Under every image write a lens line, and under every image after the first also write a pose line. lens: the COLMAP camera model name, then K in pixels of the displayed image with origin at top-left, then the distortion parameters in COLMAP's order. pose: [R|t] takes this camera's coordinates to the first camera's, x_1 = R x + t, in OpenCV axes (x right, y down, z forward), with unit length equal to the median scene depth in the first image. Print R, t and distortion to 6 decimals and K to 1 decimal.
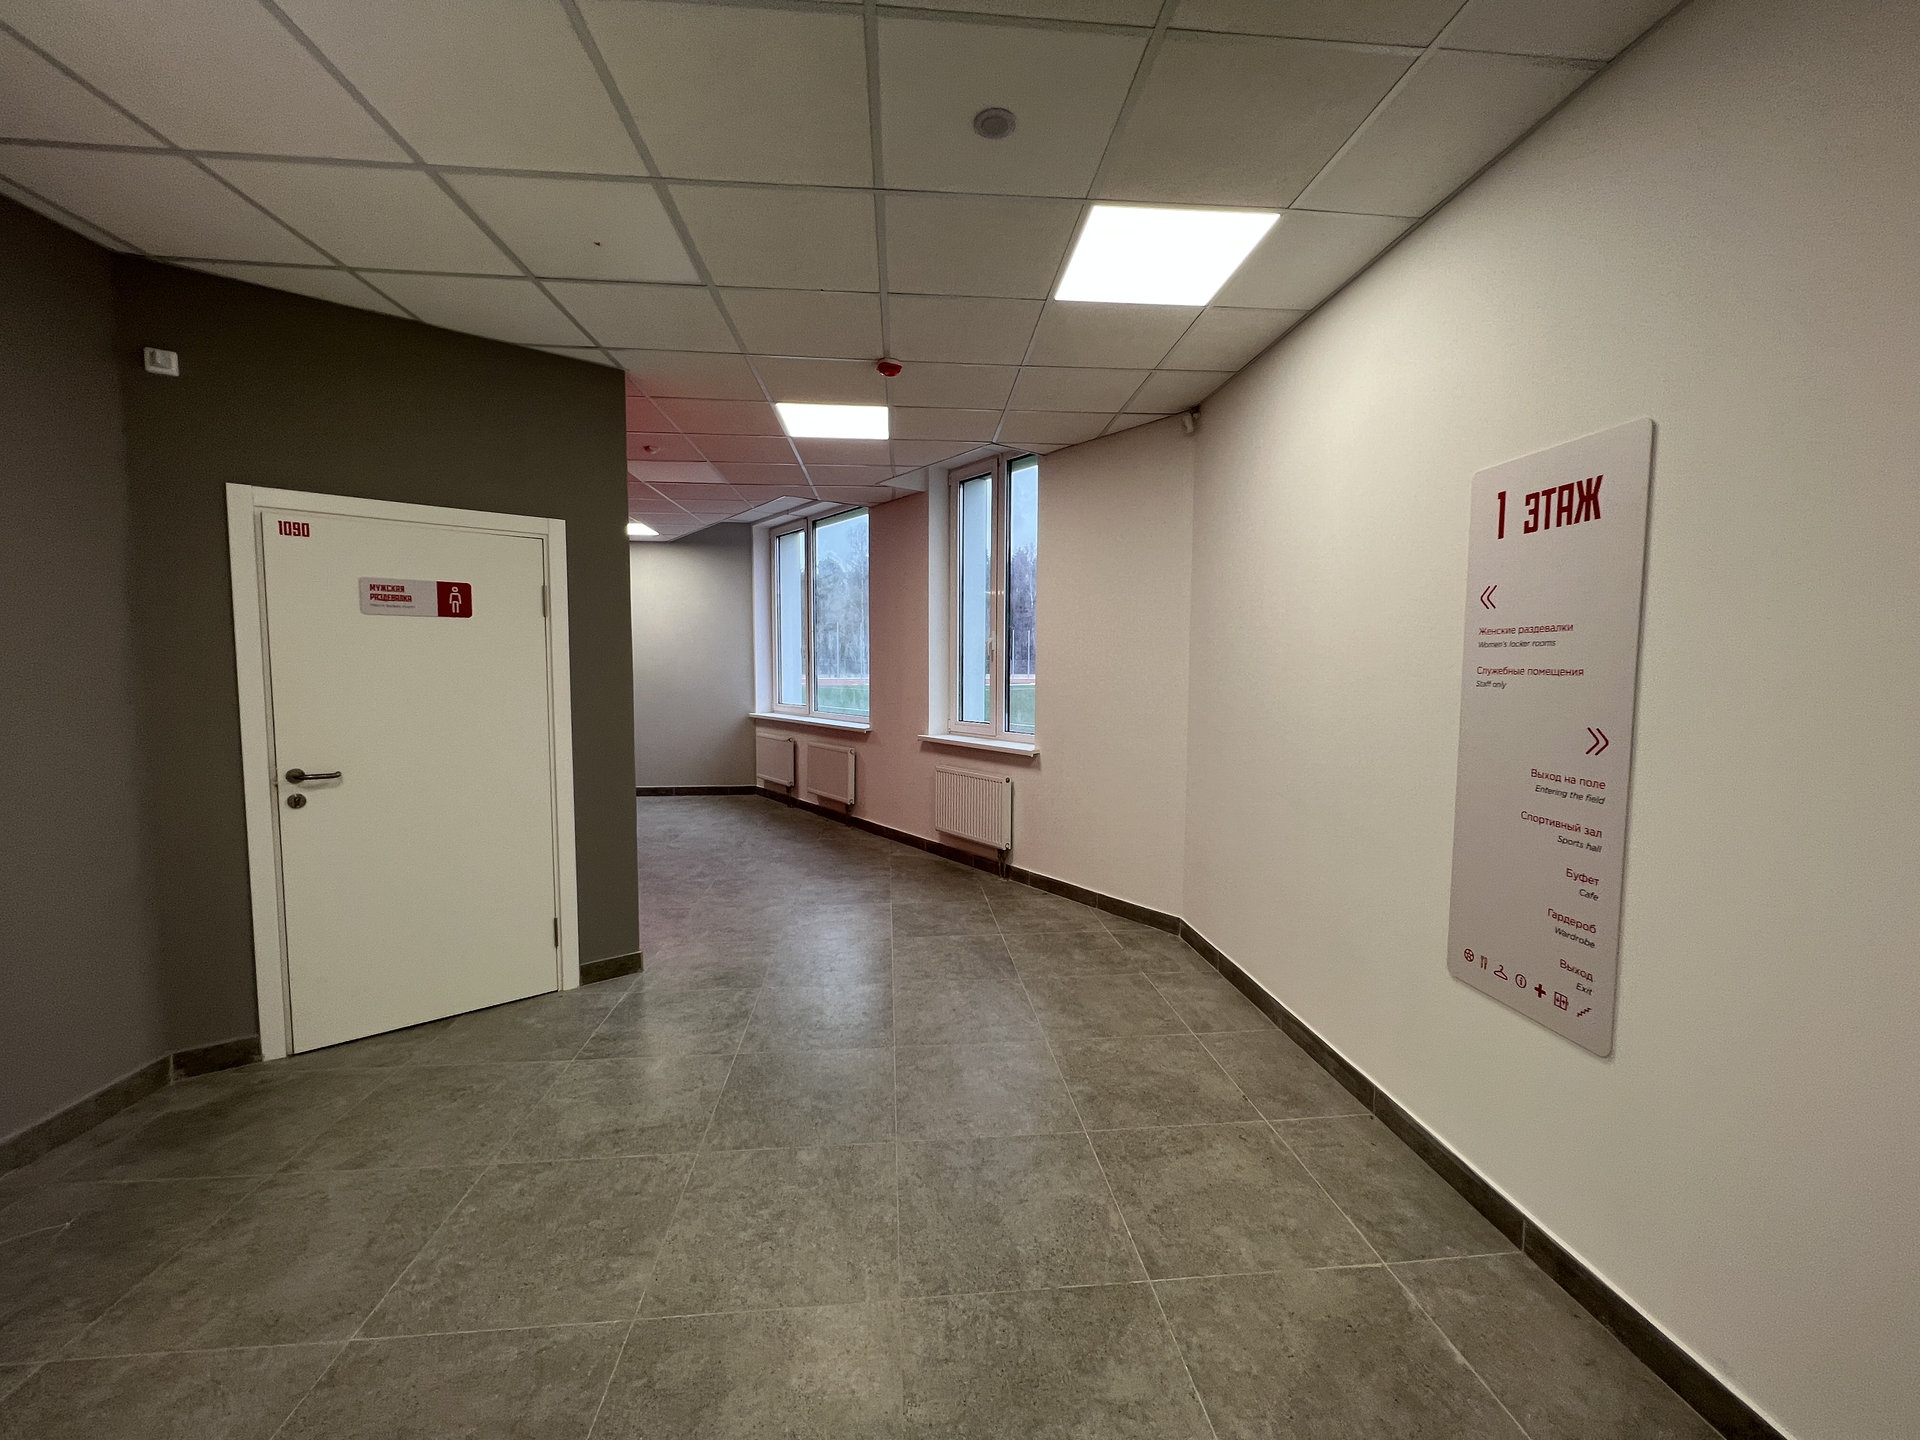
lens RADIAL K [[768.5, 0, 960.0], [0, 768.5, 720.0], [0, 0, 1]] dist [-0.001562, 0.000060]
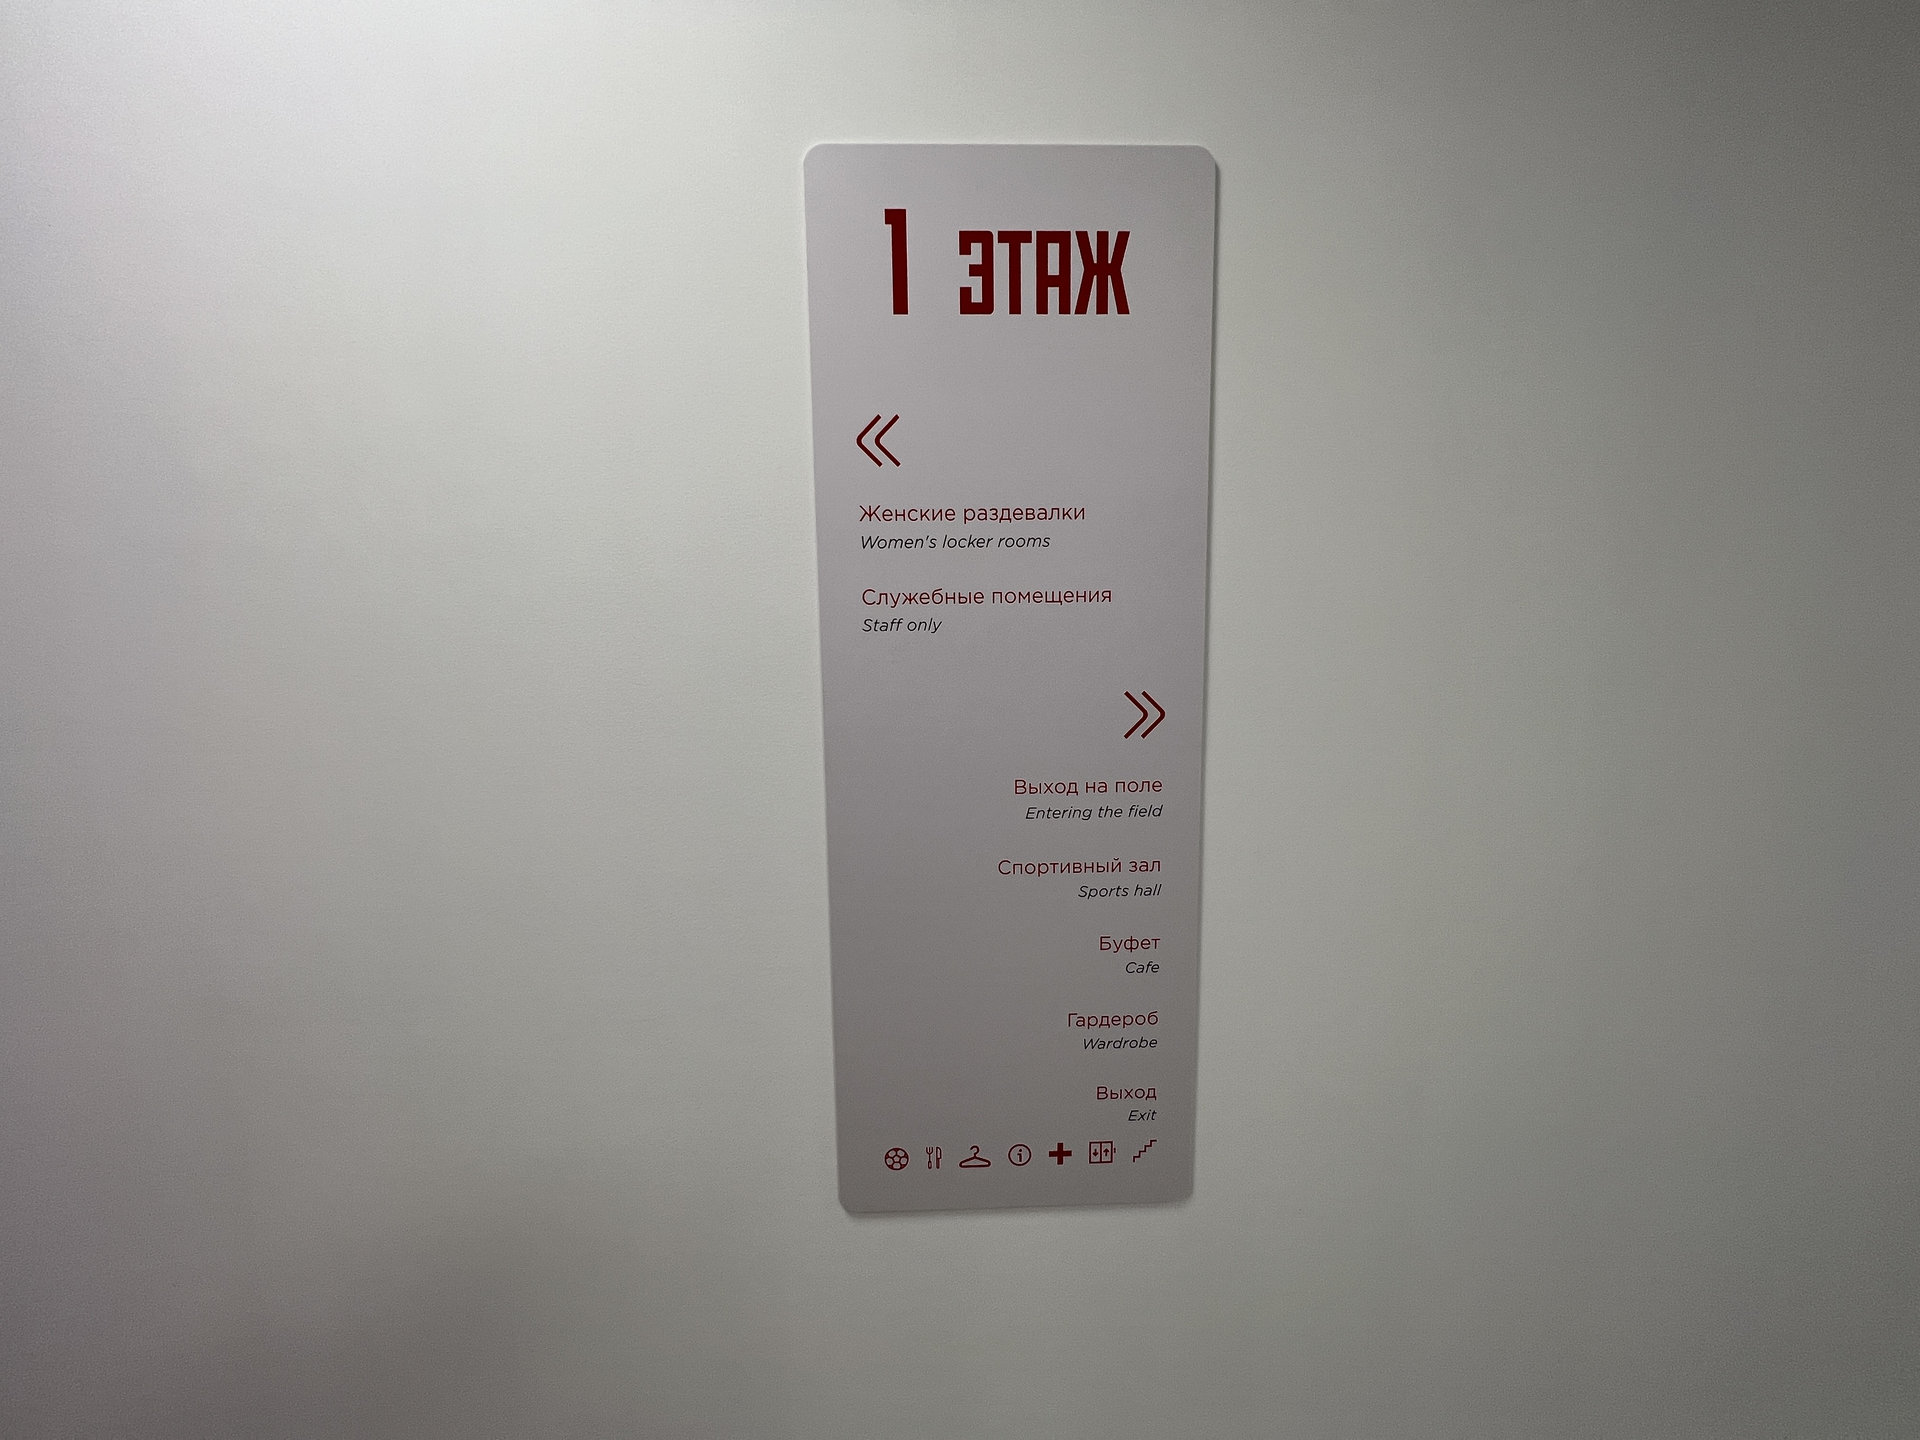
lens RADIAL K [[768.5, 0, 960.0], [0, 768.5, 720.0], [0, 0, 1]] dist [-0.001562, 0.000060]
pose [[0.064465, -0.128196, 0.989651, 0.226673], [0.085319, 0.988791, 0.122527, -0.048518], [-0.994266, 0.076538, 0.074680, 1.034312]]
